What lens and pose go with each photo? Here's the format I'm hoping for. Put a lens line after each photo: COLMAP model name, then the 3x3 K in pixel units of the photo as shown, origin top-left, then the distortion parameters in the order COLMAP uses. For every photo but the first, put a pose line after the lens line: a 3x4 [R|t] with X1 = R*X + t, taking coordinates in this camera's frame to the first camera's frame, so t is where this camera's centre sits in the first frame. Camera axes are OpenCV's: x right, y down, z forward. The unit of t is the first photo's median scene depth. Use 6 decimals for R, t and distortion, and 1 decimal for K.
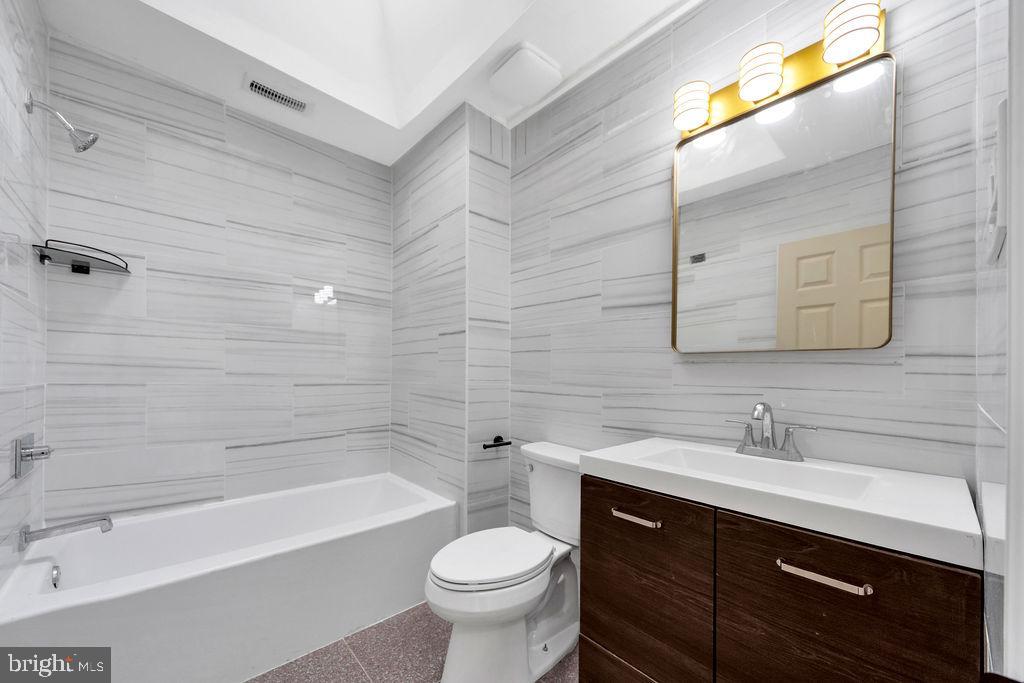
lens RADIAL K [[376.4, 0, 499.4], [0, 376.4, 368.2], [0, 0, 1]] dist [0.003065, -0.001425]
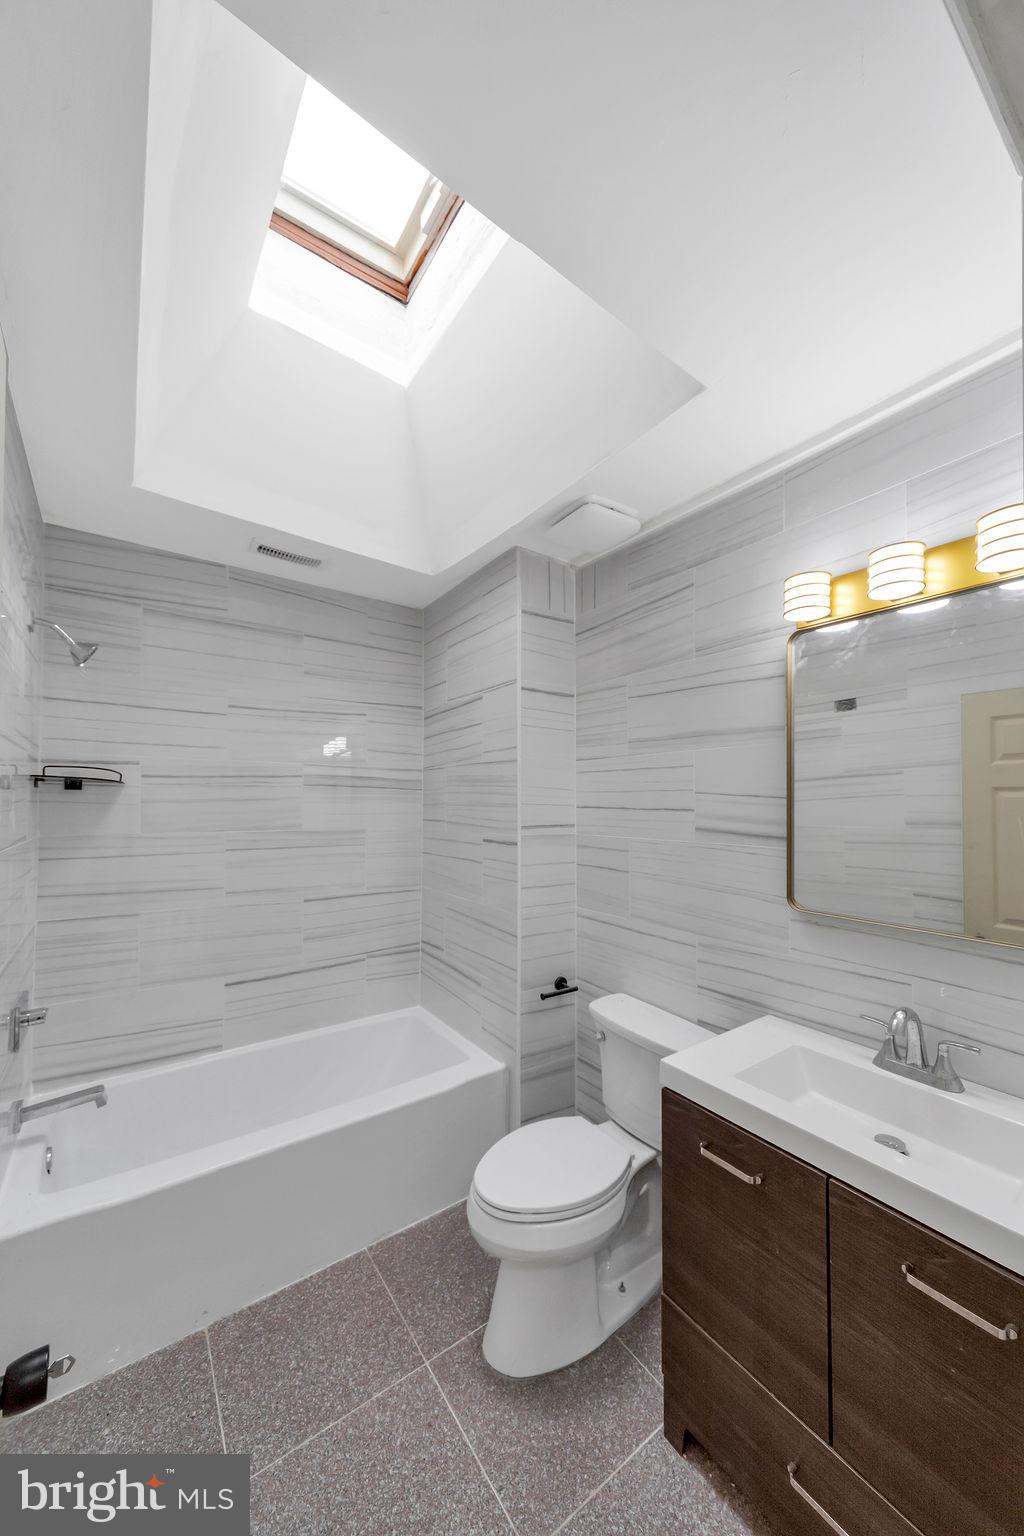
lens RADIAL K [[537.0, 0, 512.8], [0, 537.0, 778.6], [0, 0, 1]] dist [0.003340, -0.000276]
pose [[0.994671, -0.004855, -0.102983, 0.017451], [0.002627, 0.999760, -0.021765, -0.243942], [0.103064, 0.021379, 0.994445, -0.120368]]
